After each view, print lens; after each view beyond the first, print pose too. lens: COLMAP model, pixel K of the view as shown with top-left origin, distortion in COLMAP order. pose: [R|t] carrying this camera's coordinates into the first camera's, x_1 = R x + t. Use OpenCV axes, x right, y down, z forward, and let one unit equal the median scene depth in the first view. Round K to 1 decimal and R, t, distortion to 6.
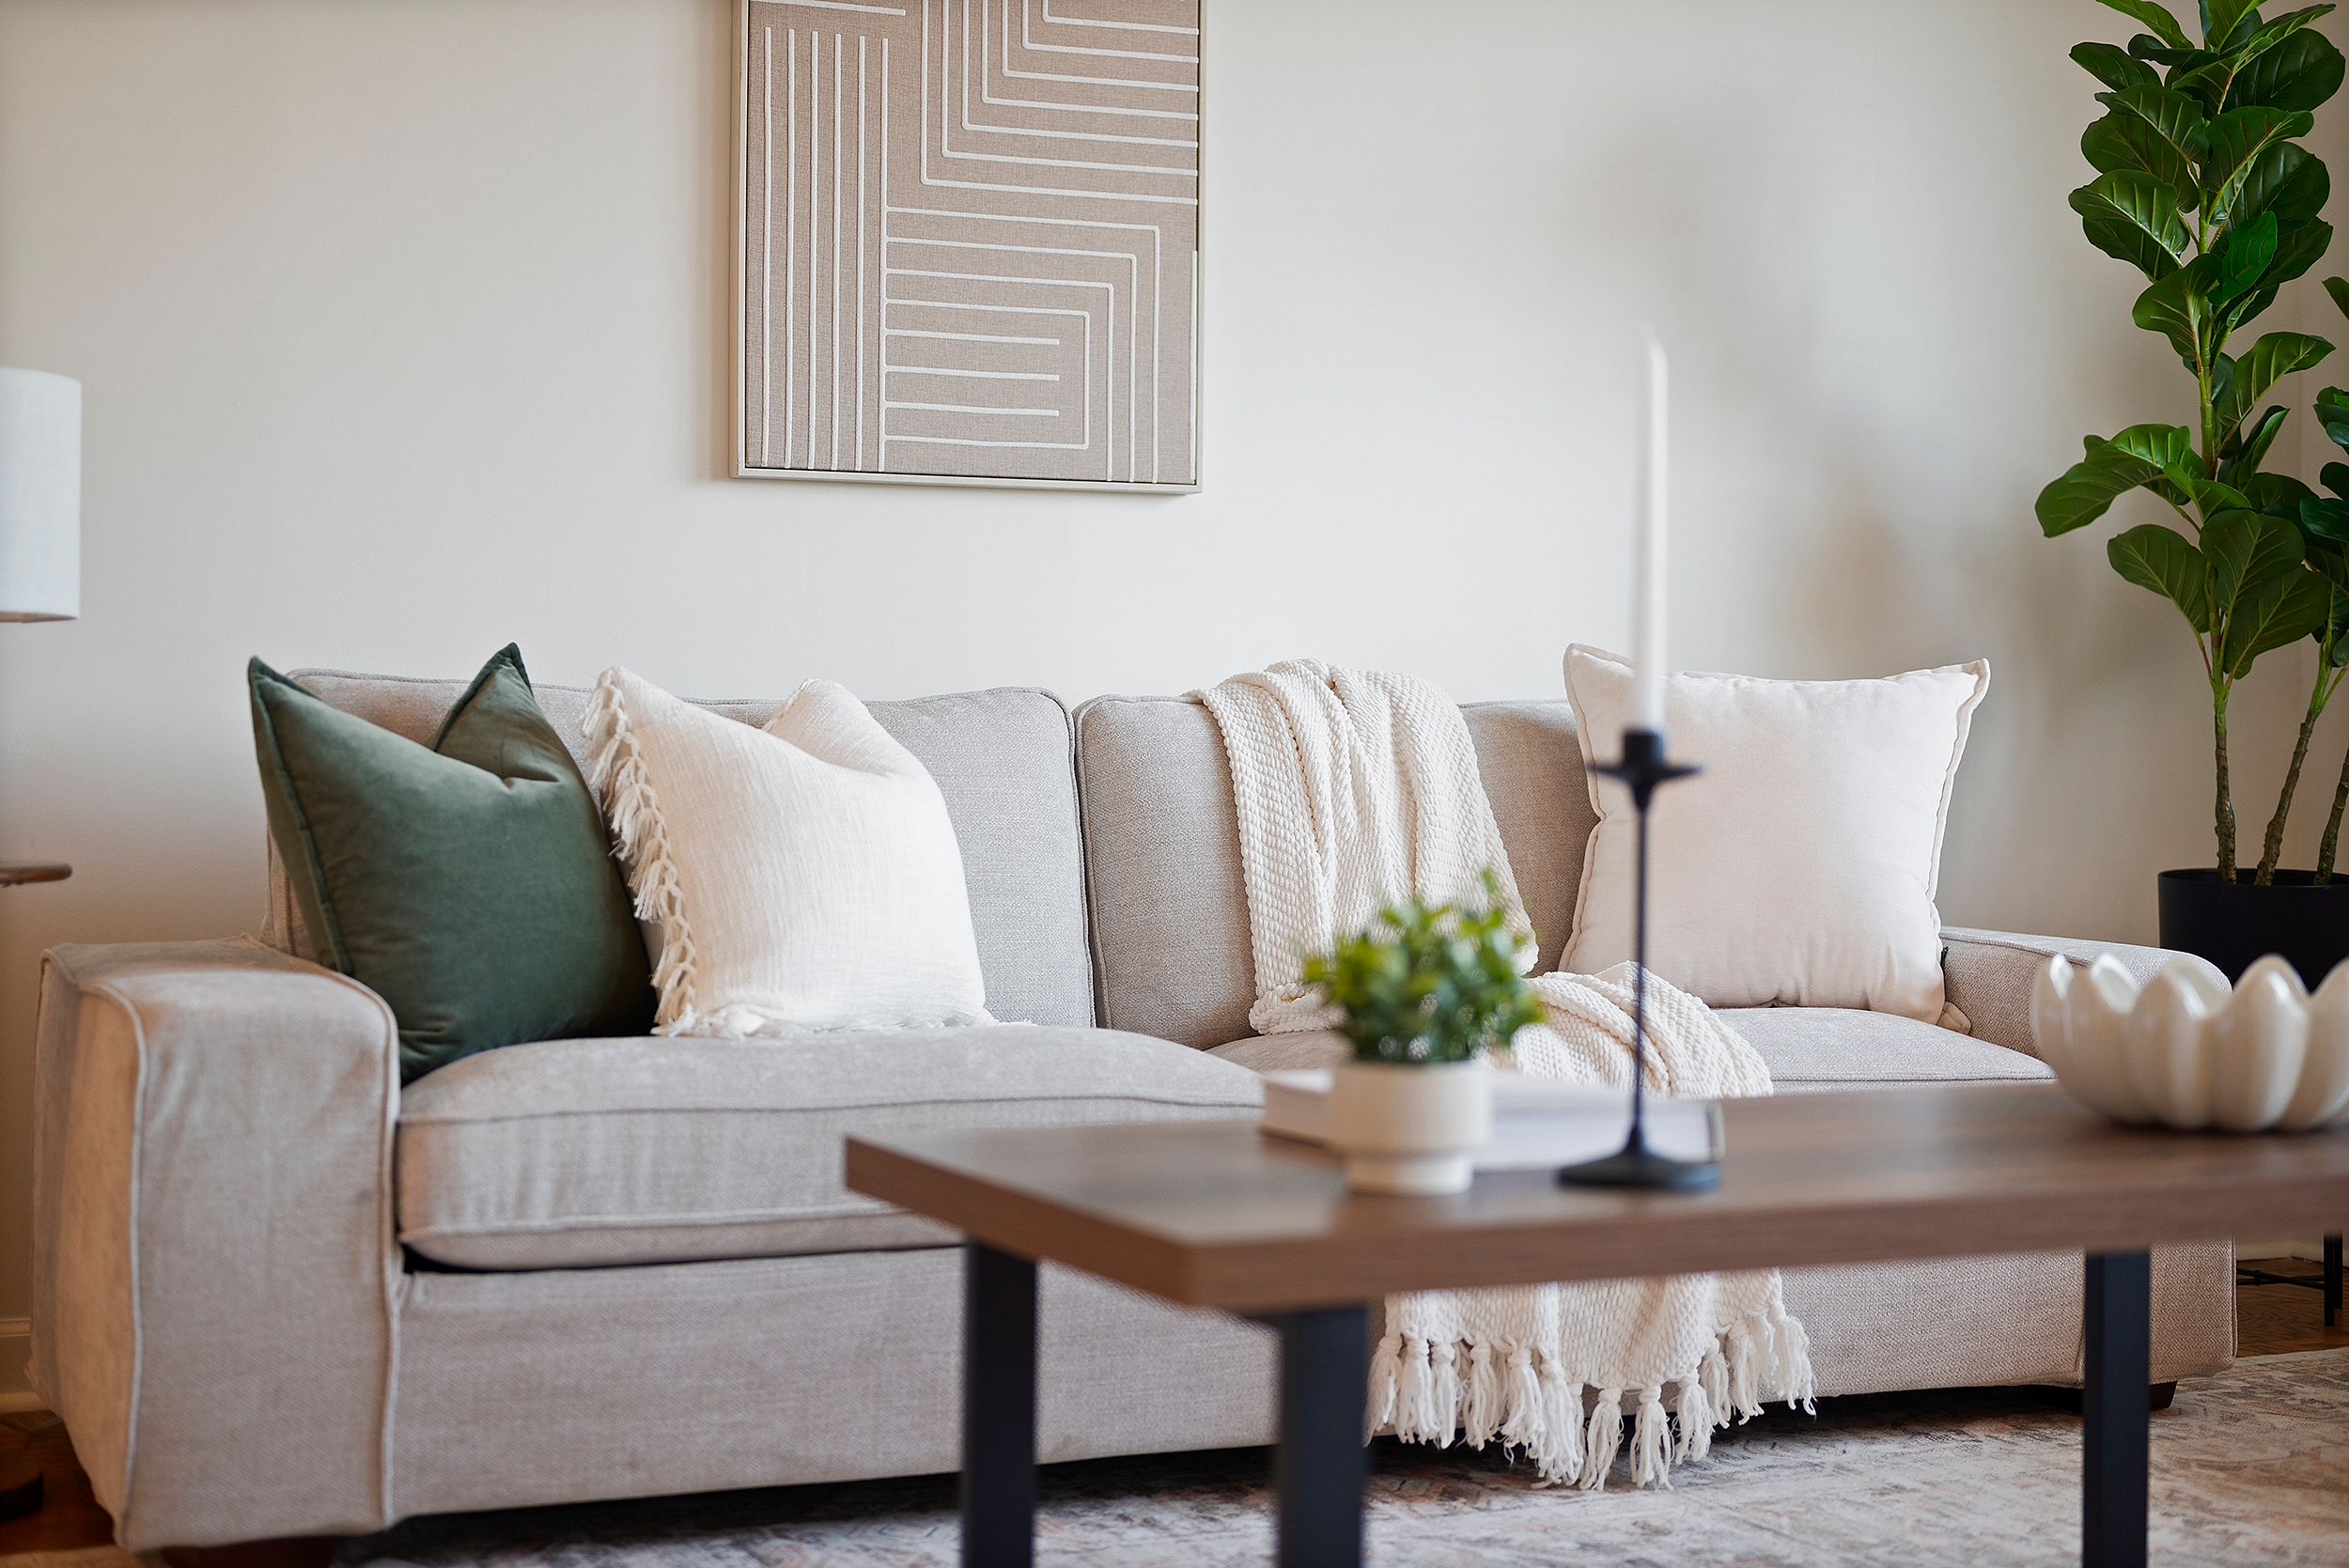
lens RADIAL K [[3393.5, 0, 1187.7], [0, 3393.5, 733.7], [0, 0, 1]] dist [0.003381, 0.000000]
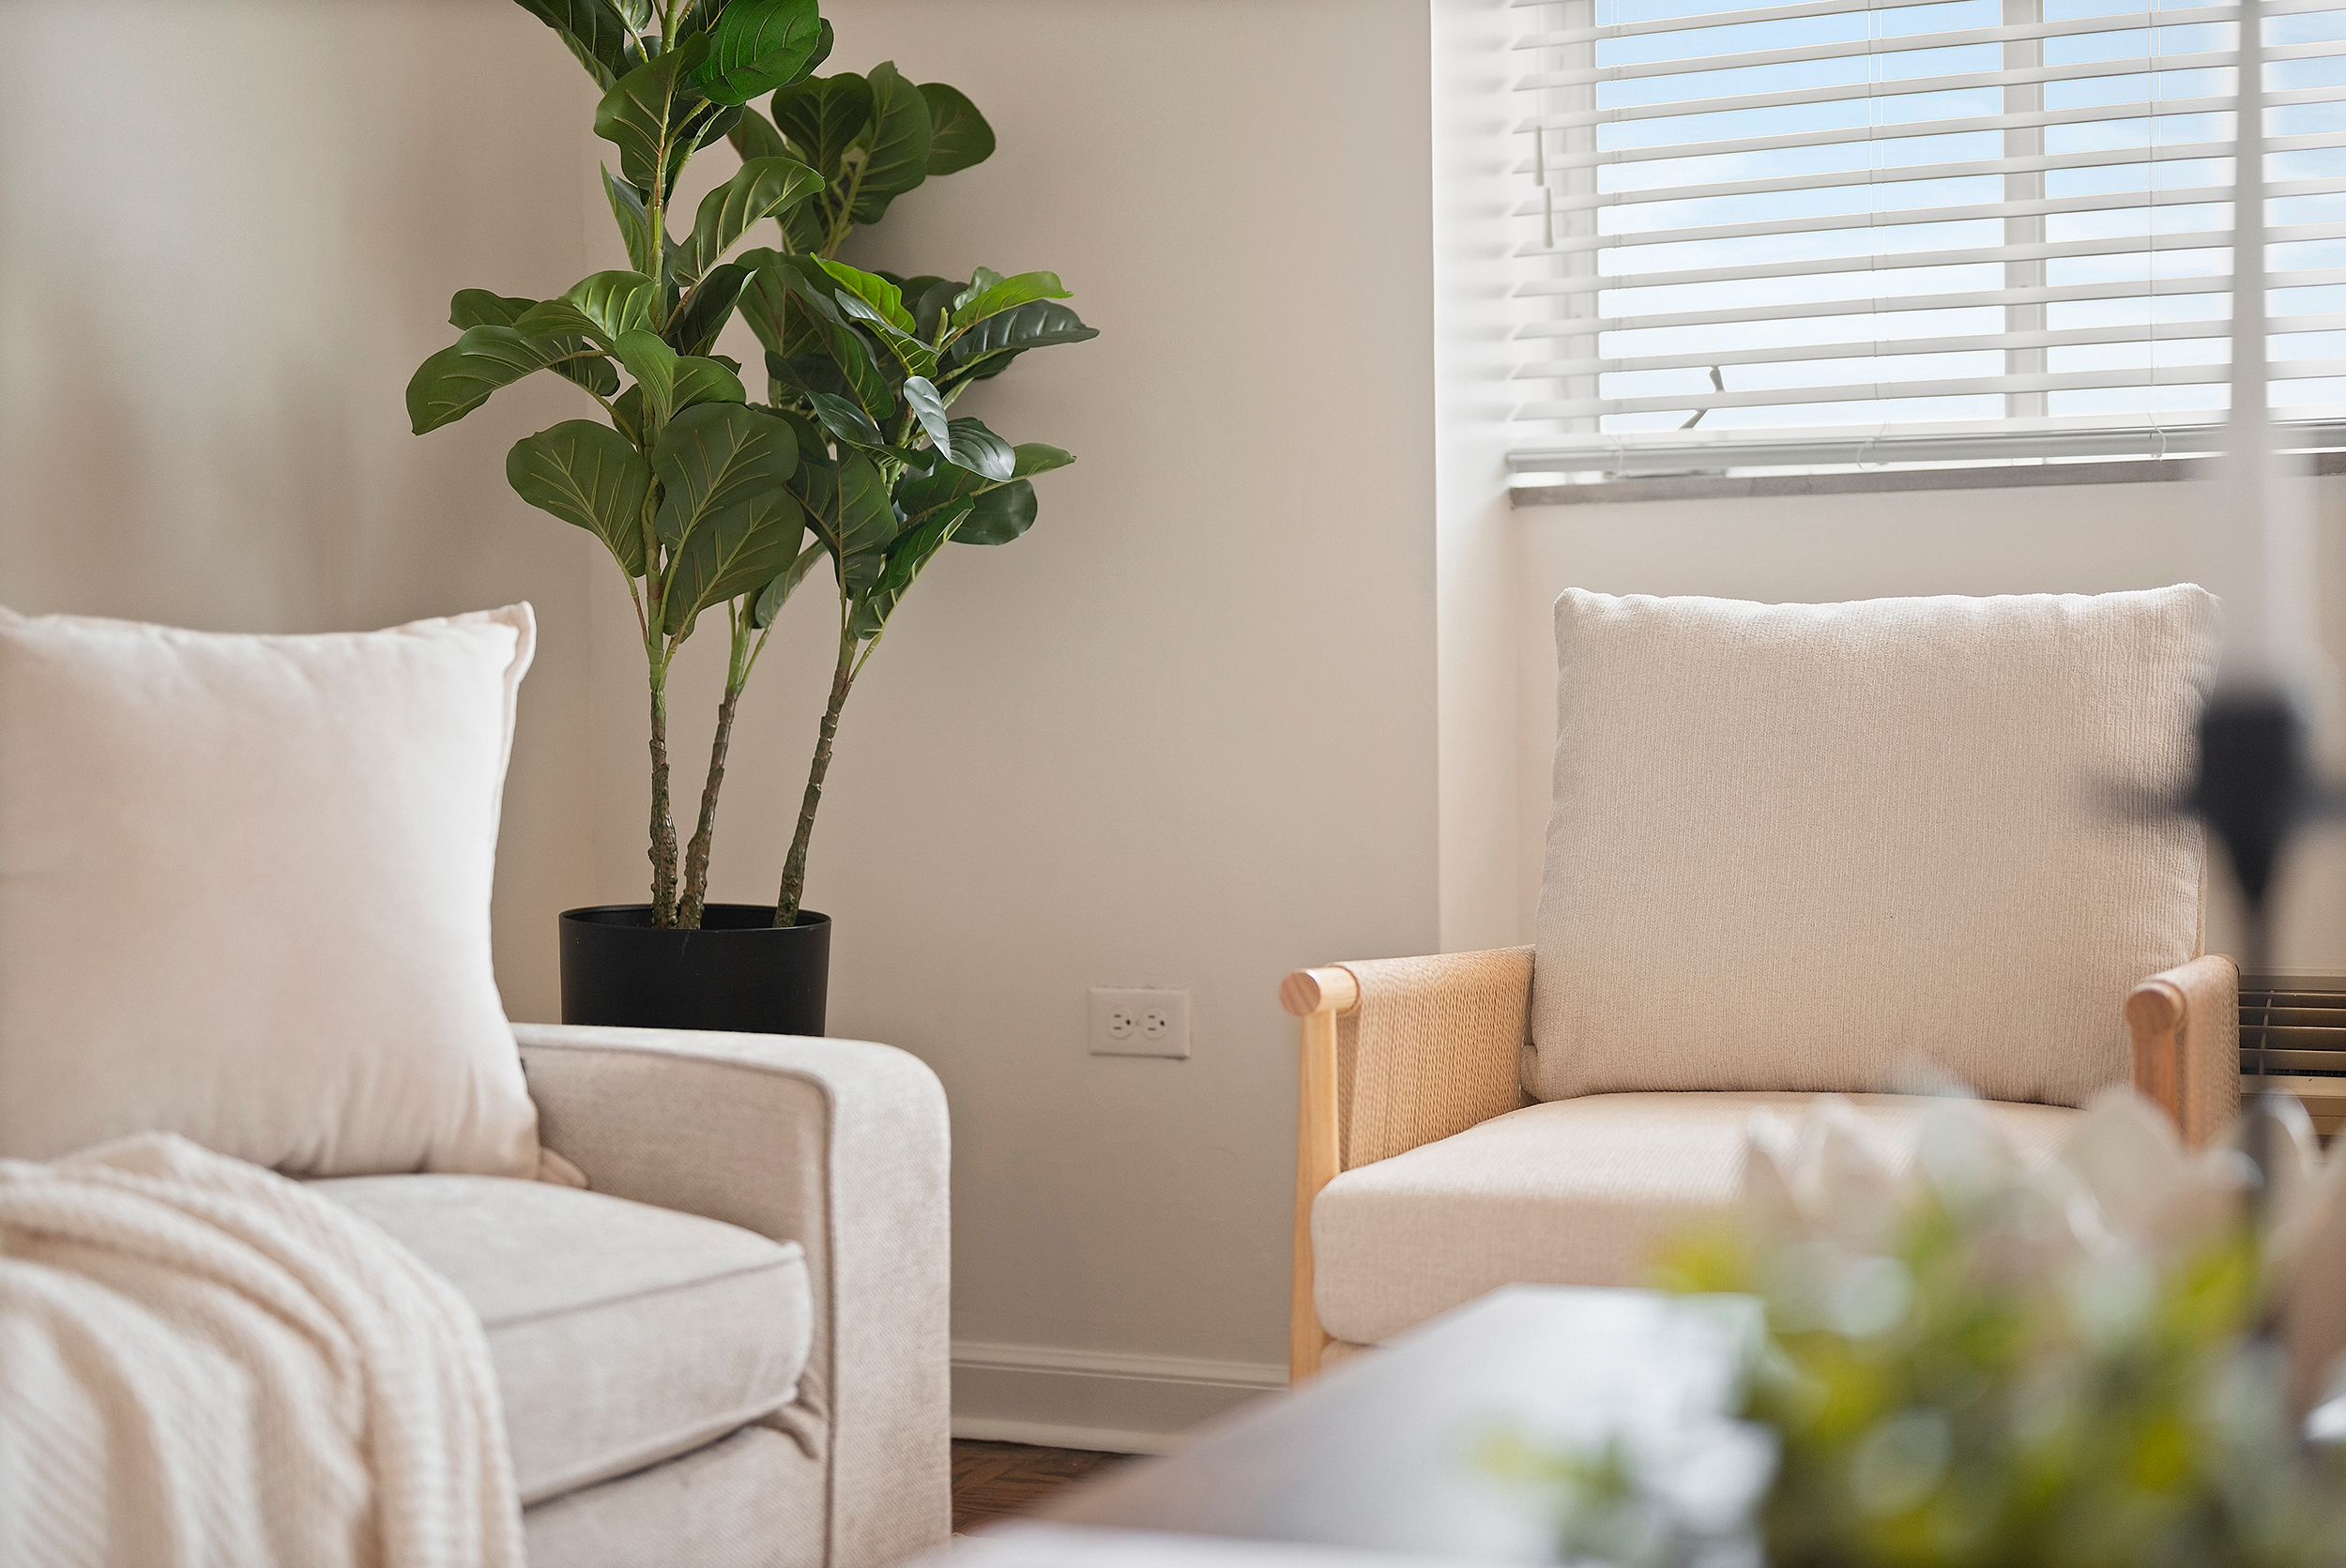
lens RADIAL K [[3389.3, 0, 1164.2], [0, 3389.3, 828.6], [0, 0, 1]] dist [0.003381, 0.000000]
pose [[0.752605, -0.028390, 0.657860, -0.097557], [0.008814, 0.999415, 0.033046, 0.000450], [-0.658413, -0.019073, 0.752415, 0.437015]]
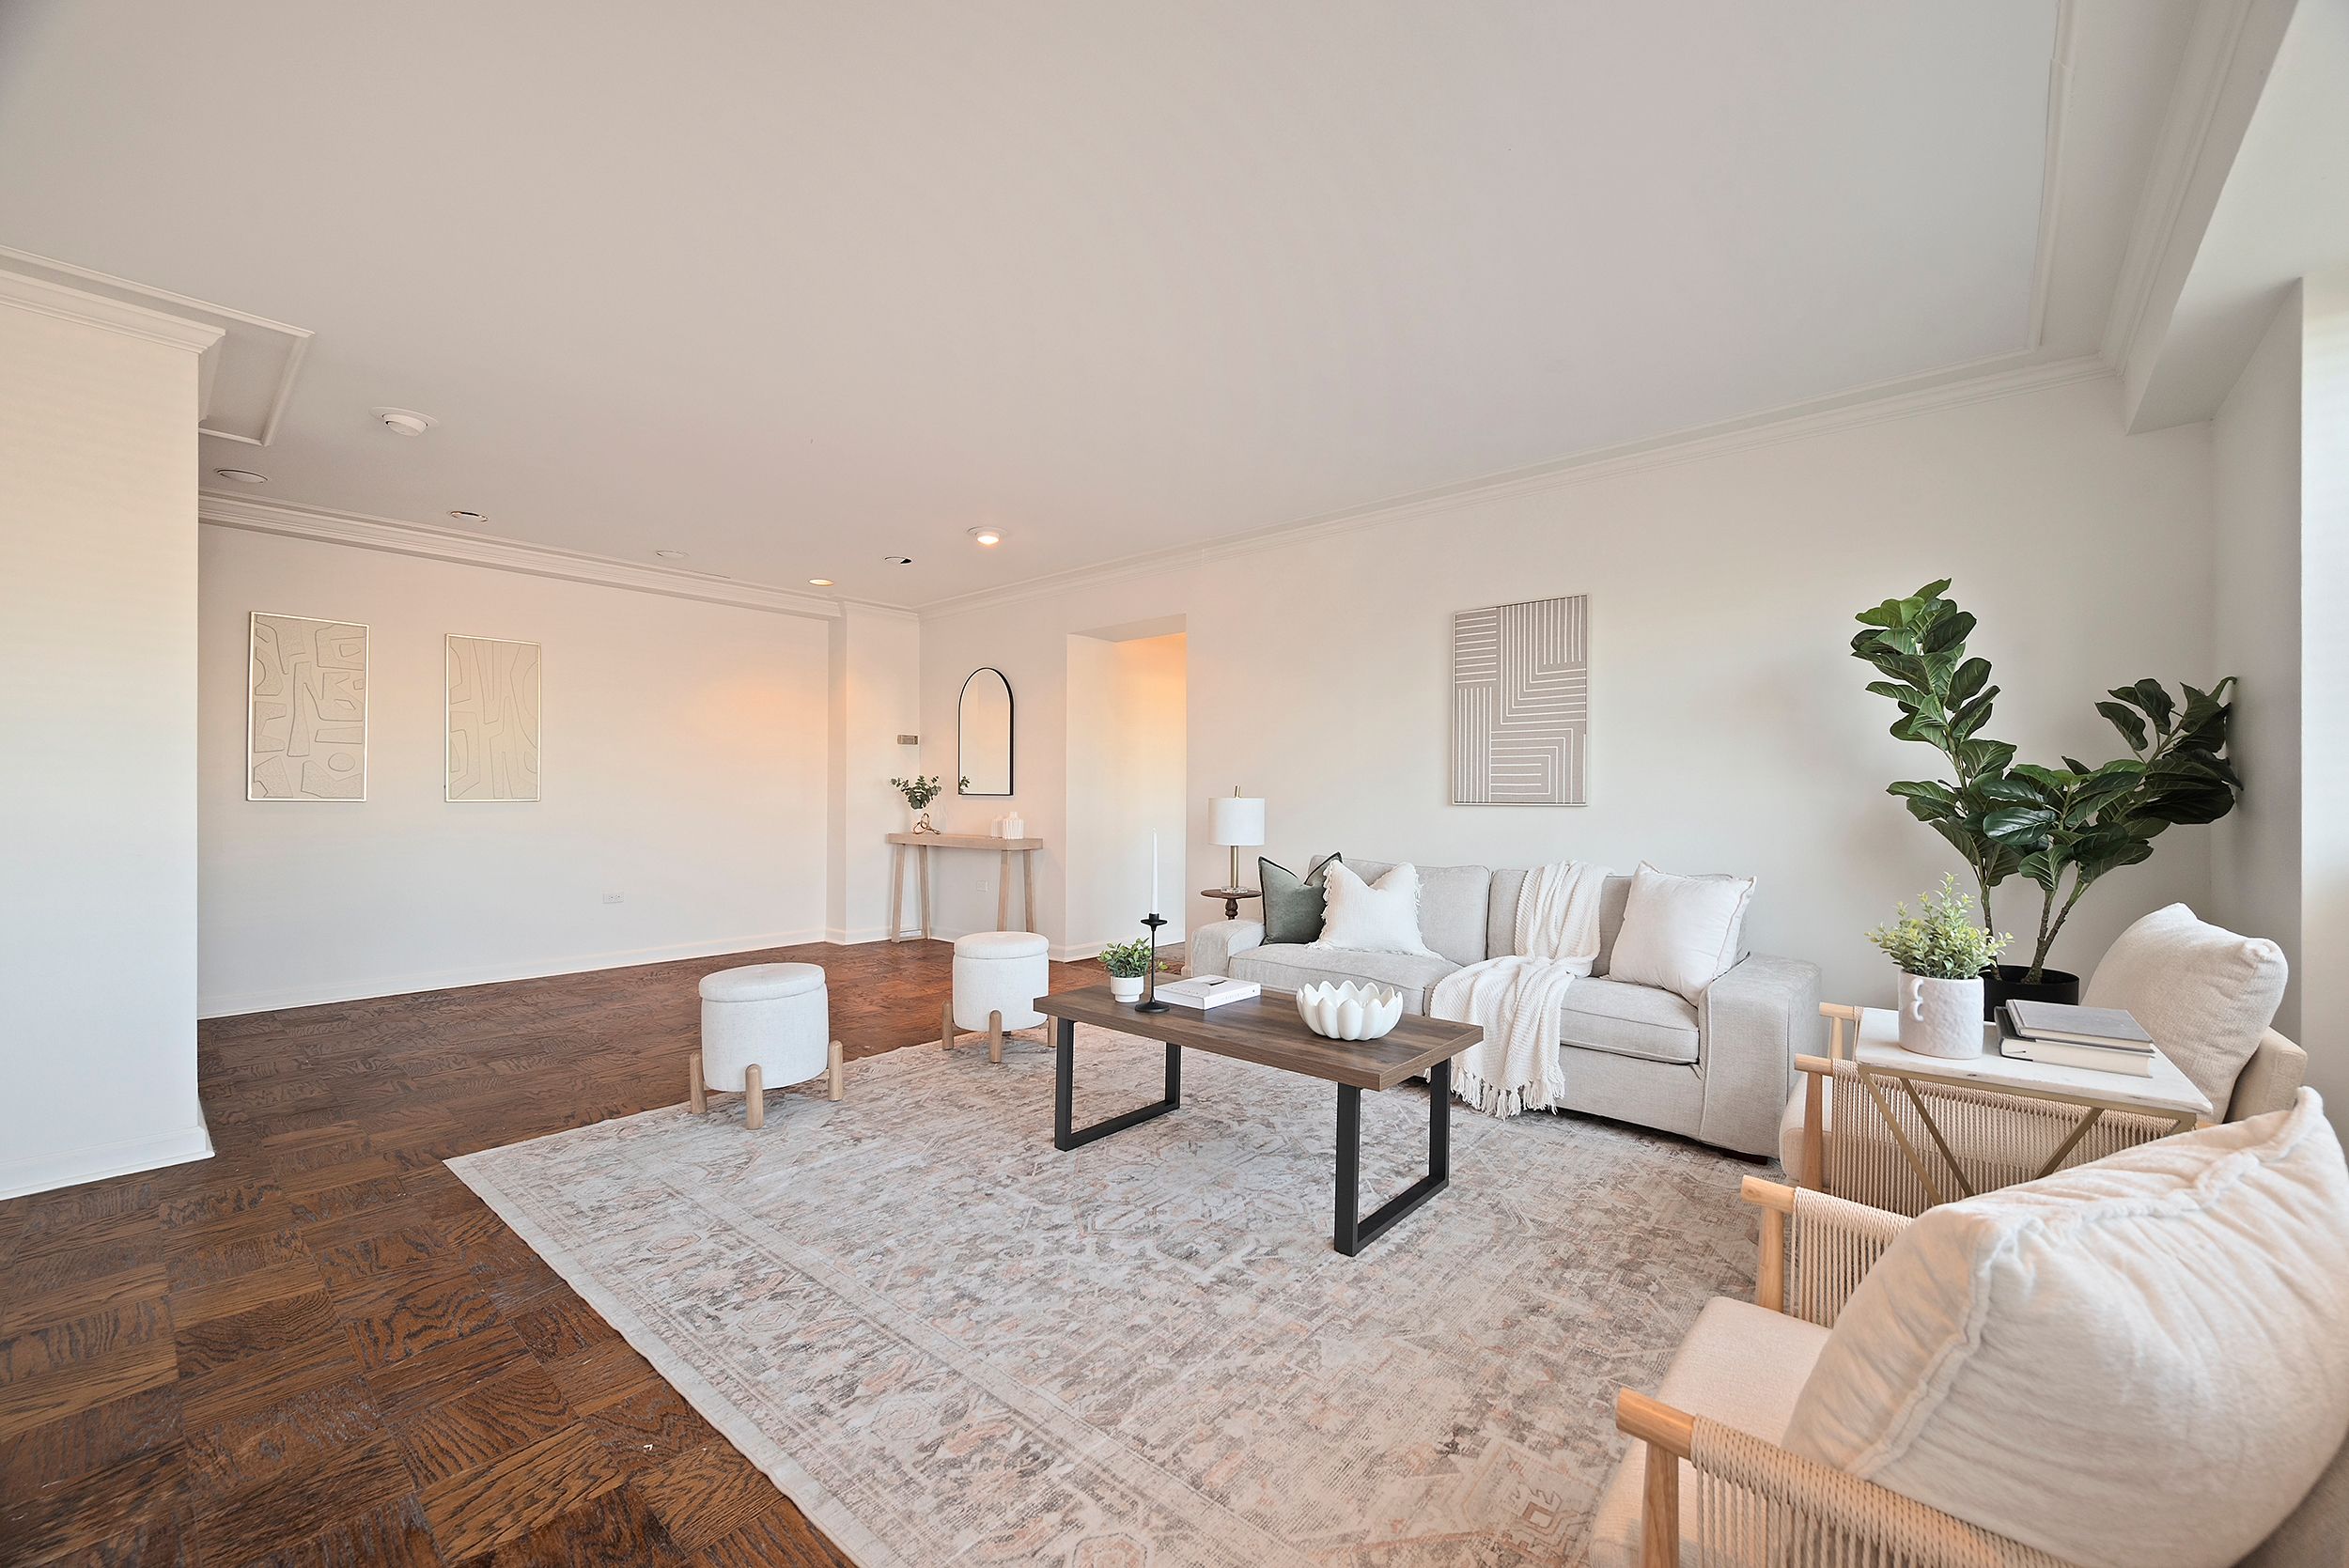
lens RADIAL K [[927.3, 0, 1193.9], [0, 927.3, 786.2], [0, 0, 1]] dist [0.000006, -0.001159]
pose [[0.442456, -0.007843, -0.896756, 0.709284], [0.002051, 0.999968, -0.007734, -0.090466], [0.896788, 0.001583, 0.442458, 0.261126]]
